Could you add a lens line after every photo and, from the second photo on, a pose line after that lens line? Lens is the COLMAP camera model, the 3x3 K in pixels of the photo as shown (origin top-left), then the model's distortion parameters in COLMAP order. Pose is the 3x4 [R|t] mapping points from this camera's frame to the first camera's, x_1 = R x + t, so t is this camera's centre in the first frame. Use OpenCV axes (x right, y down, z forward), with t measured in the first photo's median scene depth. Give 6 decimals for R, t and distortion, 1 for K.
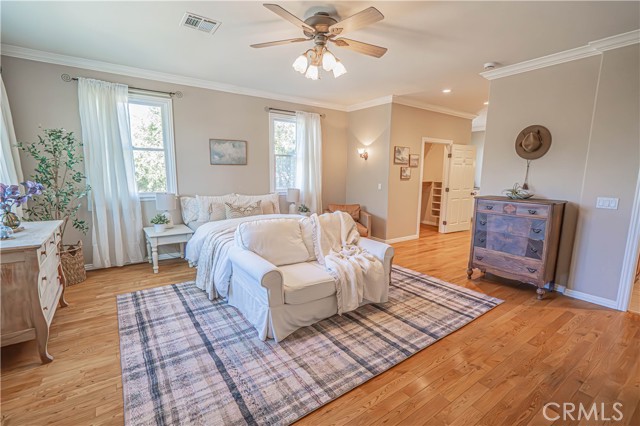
lens RADIAL K [[289.4, 0, 317.7], [0, 289.4, 218.0], [0, 0, 1]] dist [-0.008893, 0.003444]
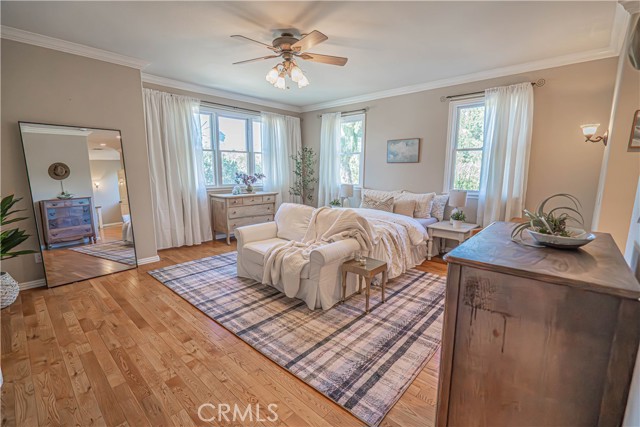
lens RADIAL K [[289.4, 0, 322.5], [0, 289.4, 214.2], [0, 0, 1]] dist [-0.008893, 0.003444]
pose [[0.222523, 0.141693, -0.964576, 0.974804], [-0.160057, 0.981267, 0.107221, -0.095002], [0.961699, 0.130528, 0.241034, 0.702740]]
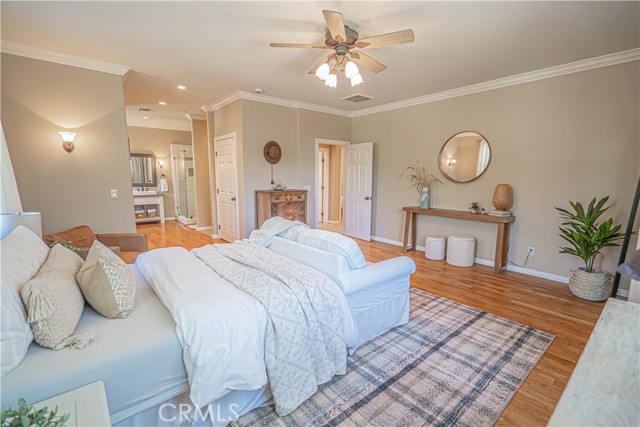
lens RADIAL K [[289.4, 0, 326.7], [0, 289.4, 219.1], [0, 0, 1]] dist [-0.008893, 0.003444]
pose [[-0.091675, -0.162265, 0.982479, -0.846111], [0.150471, 0.973048, 0.174748, -0.153477], [-0.984355, 0.163854, -0.064788, 0.919419]]
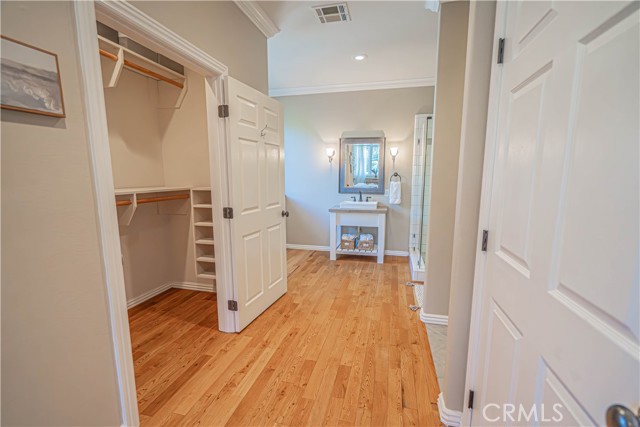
lens RADIAL K [[289.4, 0, 326.8], [0, 289.4, 217.0], [0, 0, 1]] dist [-0.008893, 0.003444]
pose [[0.724137, -0.104412, 0.681707, 0.587219], [0.110992, 0.993232, 0.034226, -0.182076], [-0.680666, 0.050879, 0.730825, 1.315157]]
